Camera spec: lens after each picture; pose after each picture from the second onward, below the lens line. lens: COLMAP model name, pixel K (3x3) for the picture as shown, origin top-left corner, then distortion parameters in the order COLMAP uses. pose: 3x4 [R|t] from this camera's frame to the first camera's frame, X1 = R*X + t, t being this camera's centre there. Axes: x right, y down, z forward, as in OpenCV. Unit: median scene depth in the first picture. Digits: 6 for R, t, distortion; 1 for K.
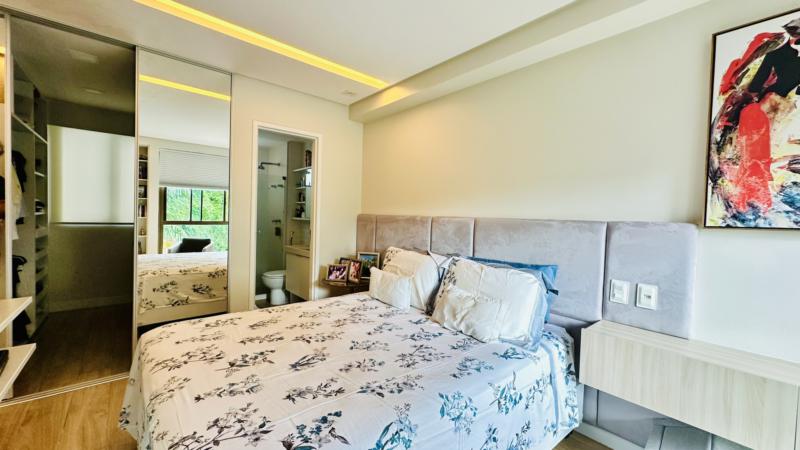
lens RADIAL K [[318.4, 0, 395.0], [0, 318.4, 226.6], [0, 0, 1]] dist [-0.002824, 0.000866]
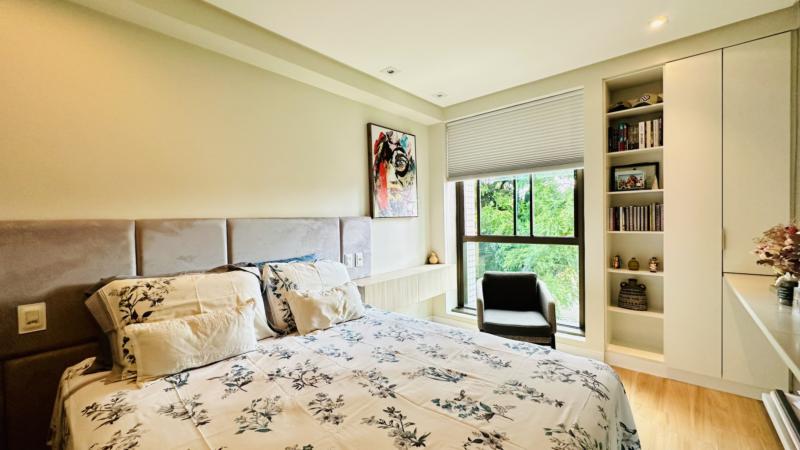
lens RADIAL K [[318.4, 0, 401.3], [0, 318.4, 224.3], [0, 0, 1]] dist [-0.002824, 0.000866]
pose [[-0.157300, -0.047598, 0.986403, -0.995940], [0.046722, 0.997361, 0.055578, -0.058828], [-0.986445, 0.054829, -0.154661, 1.075585]]
